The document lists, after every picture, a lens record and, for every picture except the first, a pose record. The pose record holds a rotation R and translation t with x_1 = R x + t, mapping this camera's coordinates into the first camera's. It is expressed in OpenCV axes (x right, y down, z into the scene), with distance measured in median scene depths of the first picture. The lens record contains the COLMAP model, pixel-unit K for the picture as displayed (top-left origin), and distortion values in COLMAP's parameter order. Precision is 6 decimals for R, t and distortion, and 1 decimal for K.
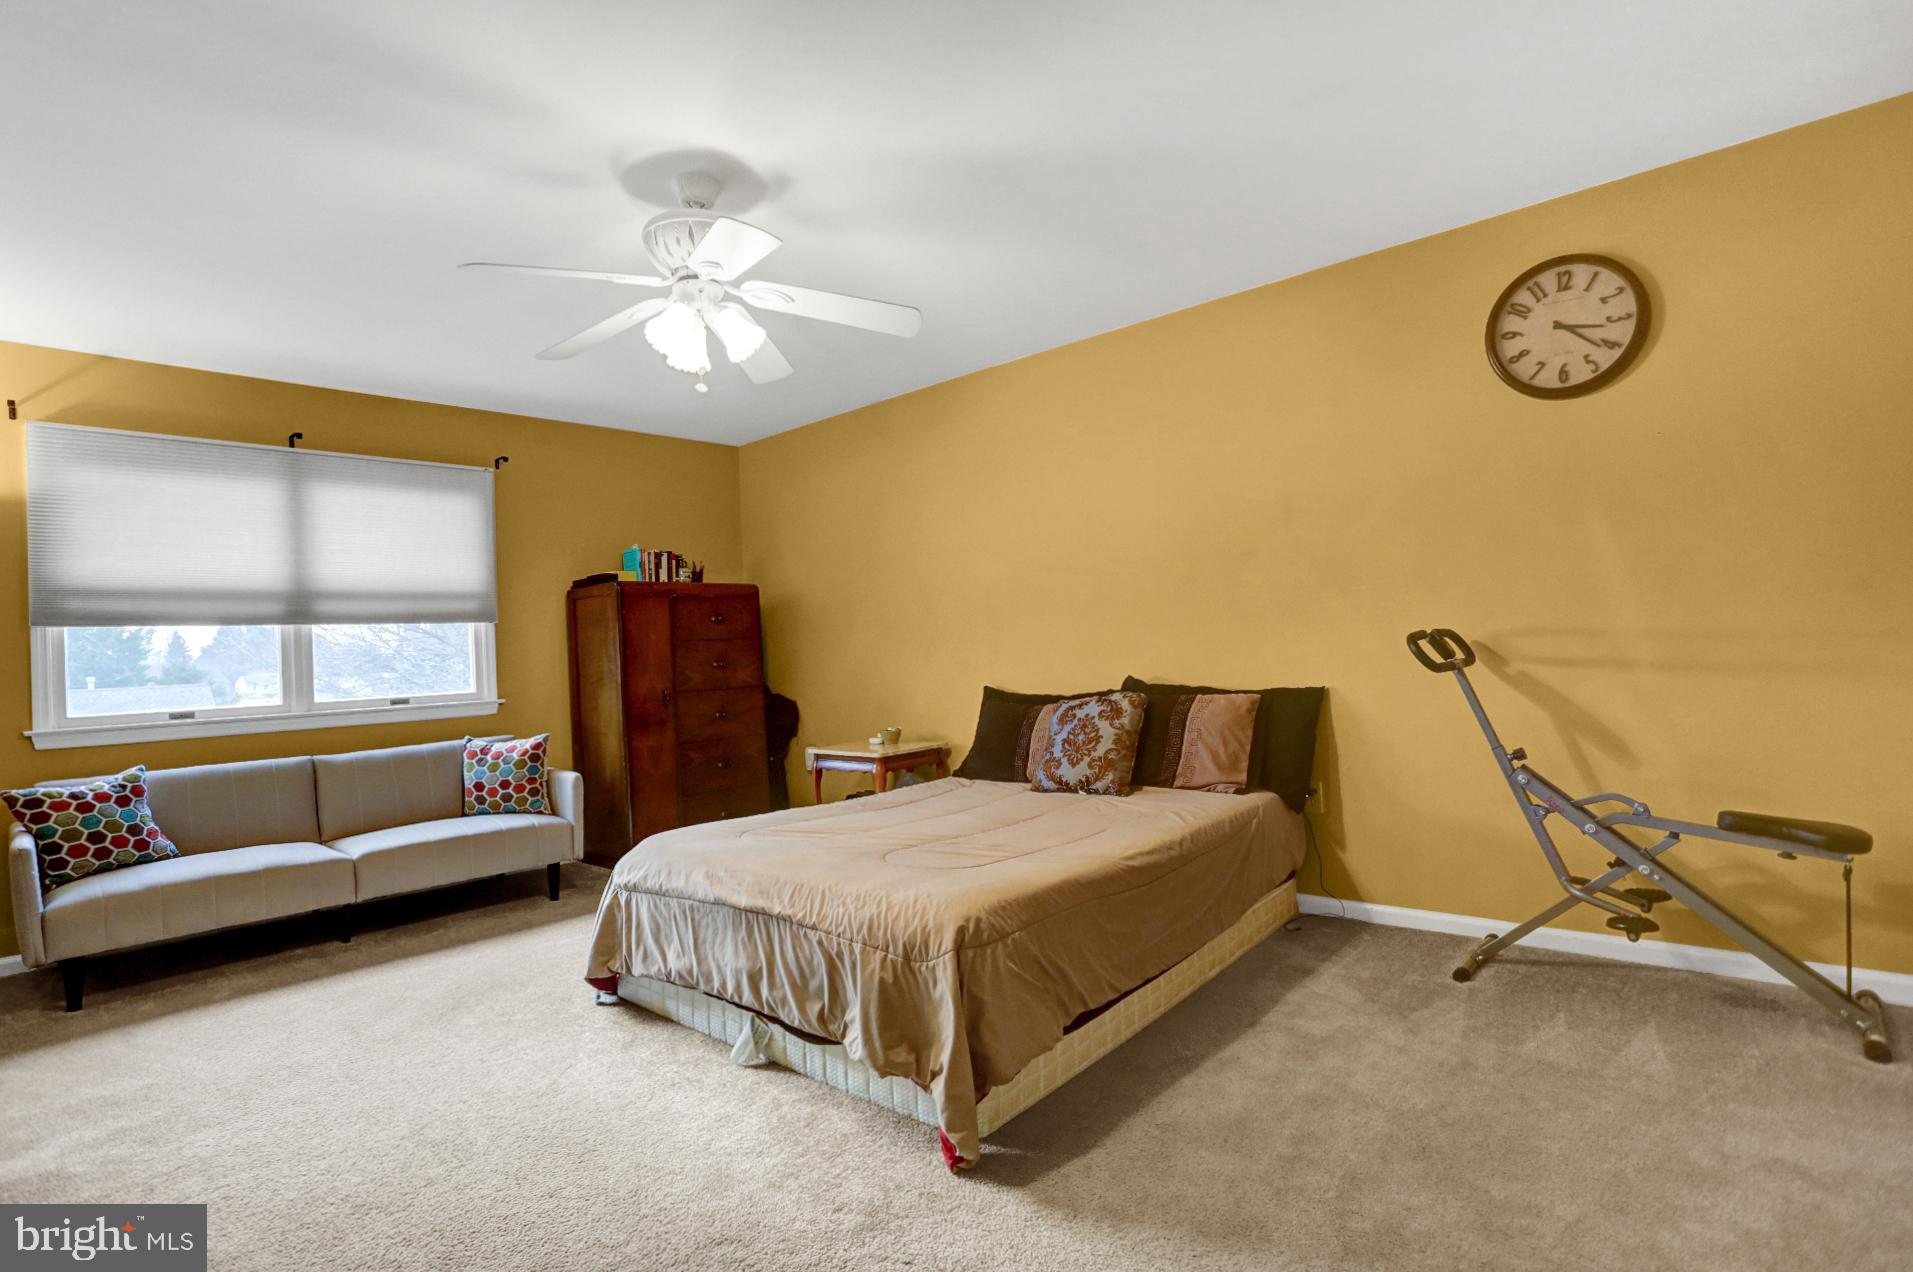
lens RADIAL K [[928.0, 0, 953.9], [0, 928.0, 602.7], [0, 0, 1]] dist [-0.059330, 0.023134]
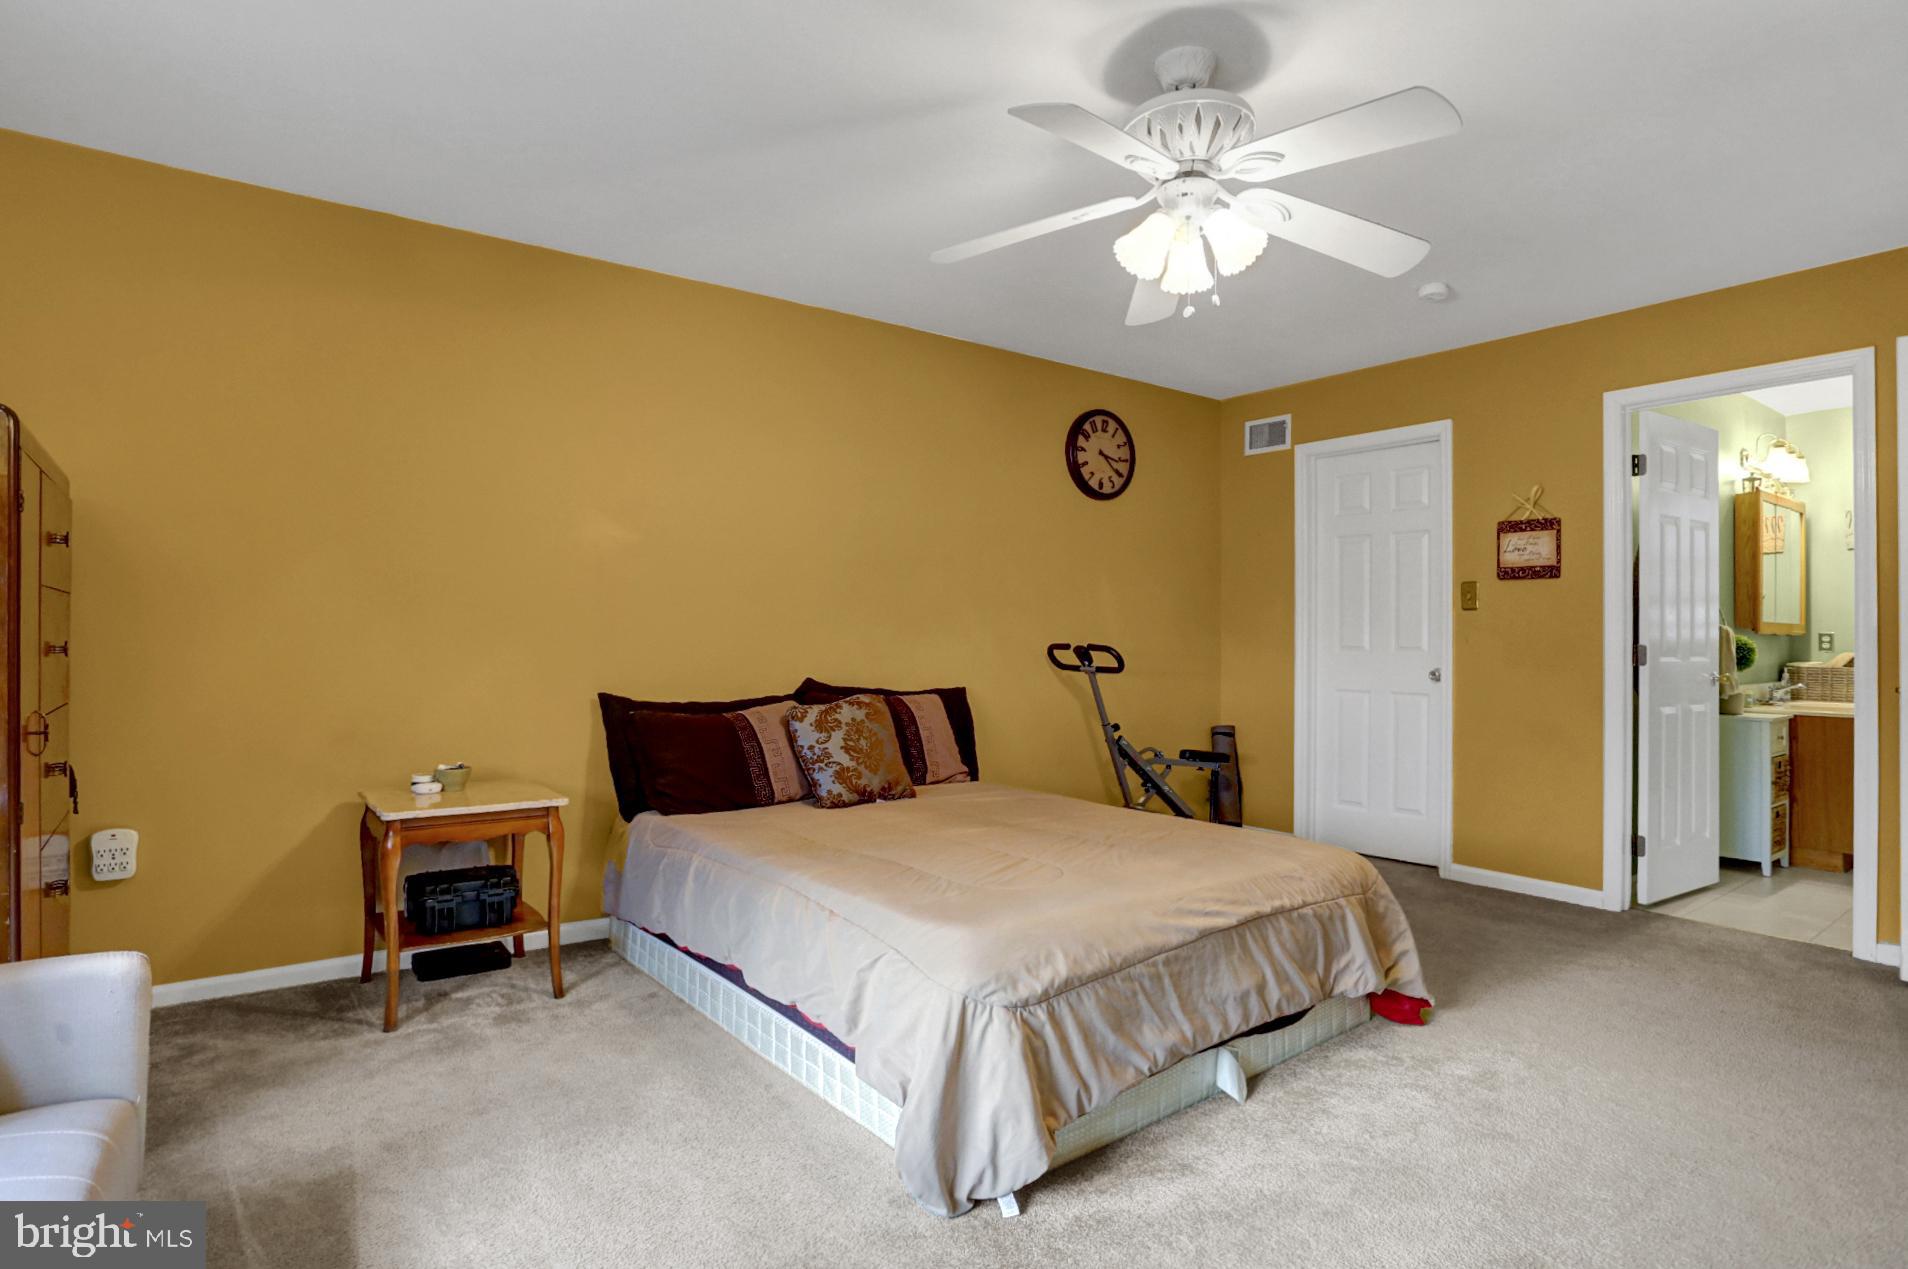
lens RADIAL K [[962.4, 0, 953.3], [0, 962.4, 624.1], [0, 0, 1]] dist [-0.056538, 0.021822]
pose [[0.201252, 0.063545, 0.977476, -0.994703], [-0.063040, 0.996665, -0.051814, 0.090846], [-0.977509, -0.051192, 0.204586, 0.909379]]
